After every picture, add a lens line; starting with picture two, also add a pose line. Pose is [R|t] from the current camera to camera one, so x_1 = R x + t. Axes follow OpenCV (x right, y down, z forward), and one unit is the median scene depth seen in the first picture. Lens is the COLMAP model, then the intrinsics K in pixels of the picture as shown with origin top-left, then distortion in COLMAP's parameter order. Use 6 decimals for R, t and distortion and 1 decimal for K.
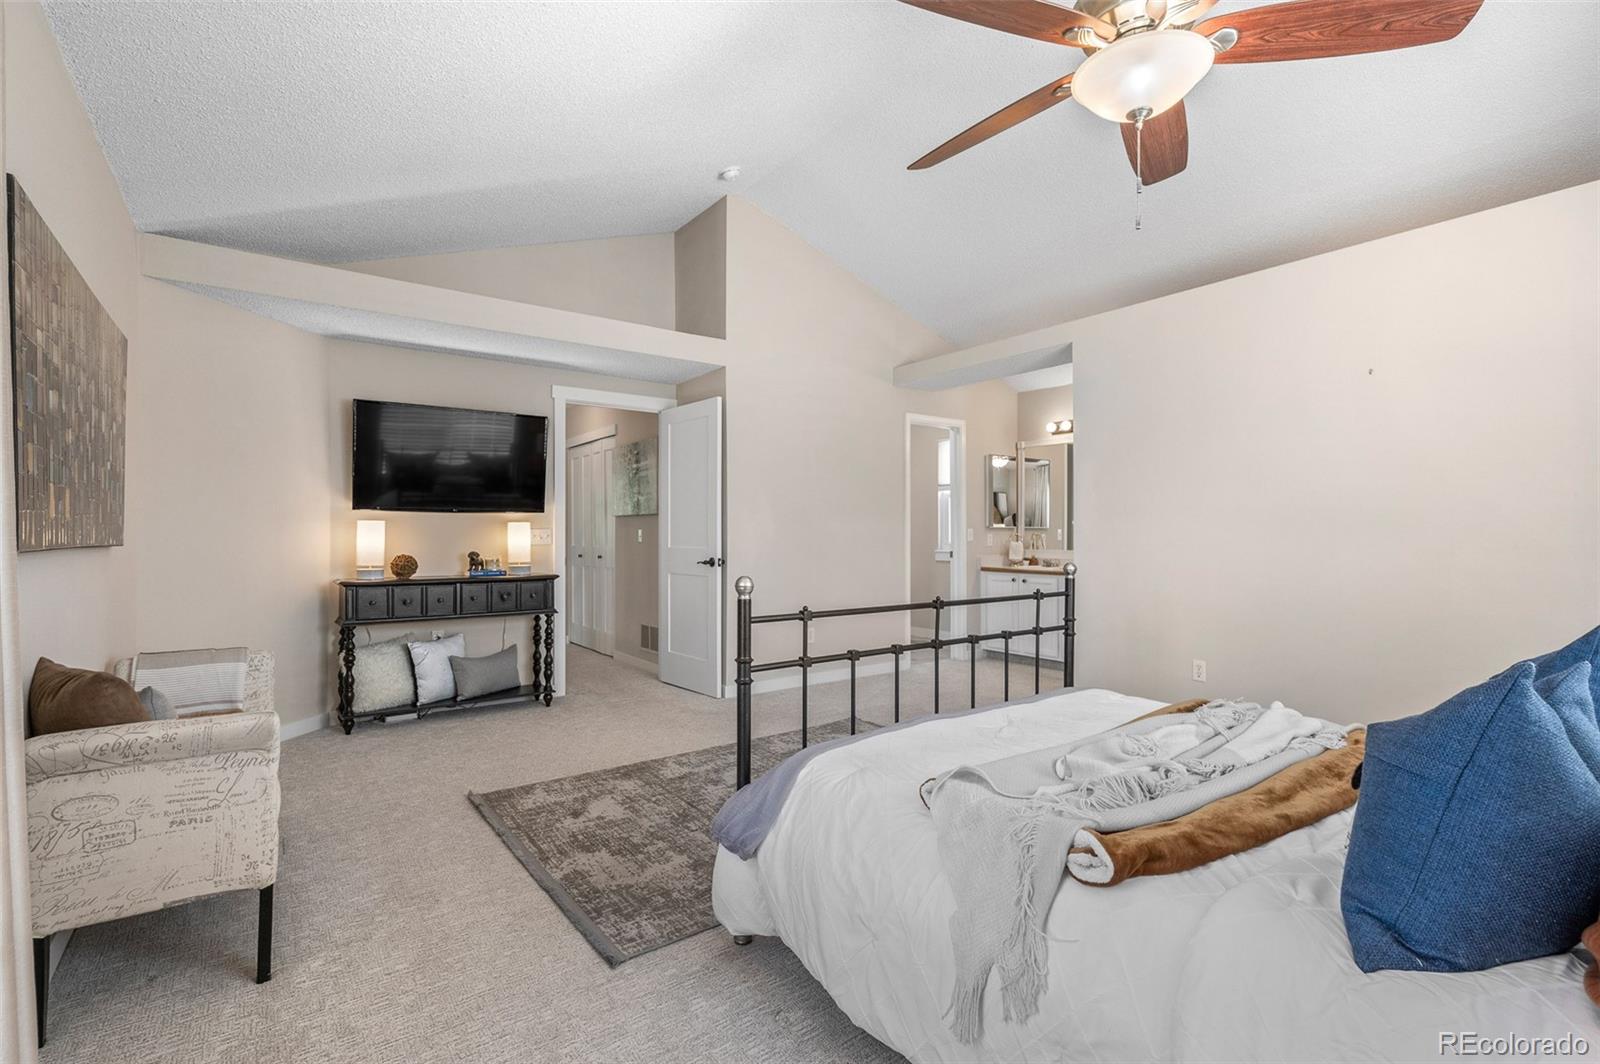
lens RADIAL K [[733.5, 0, 797.7], [0, 733.5, 532.5], [0, 0, 1]] dist [-0.003302, 0.003041]
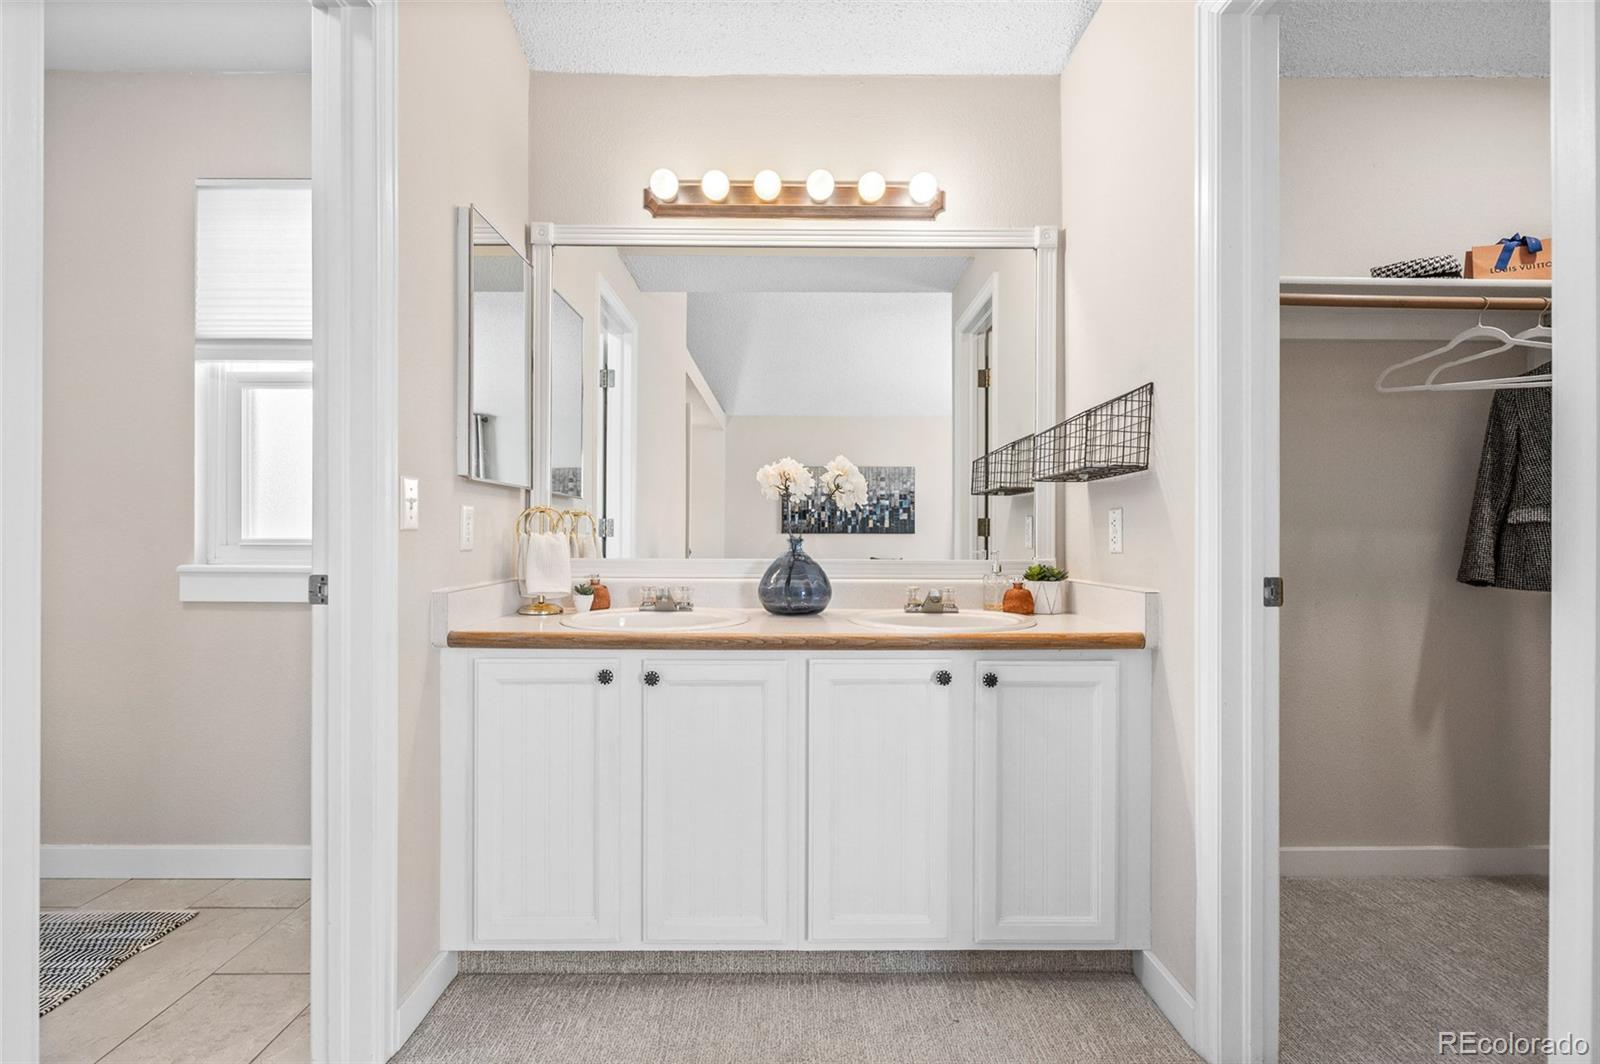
lens RADIAL K [[733.5, 0, 796.4], [0, 733.5, 532.5], [0, 0, 1]] dist [-0.003302, 0.003041]
pose [[0.589372, 0.010239, 0.807797, 0.120677], [-0.008882, 0.999941, -0.006194, 0.013552], [-0.807813, -0.003524, 0.589428, 0.778335]]
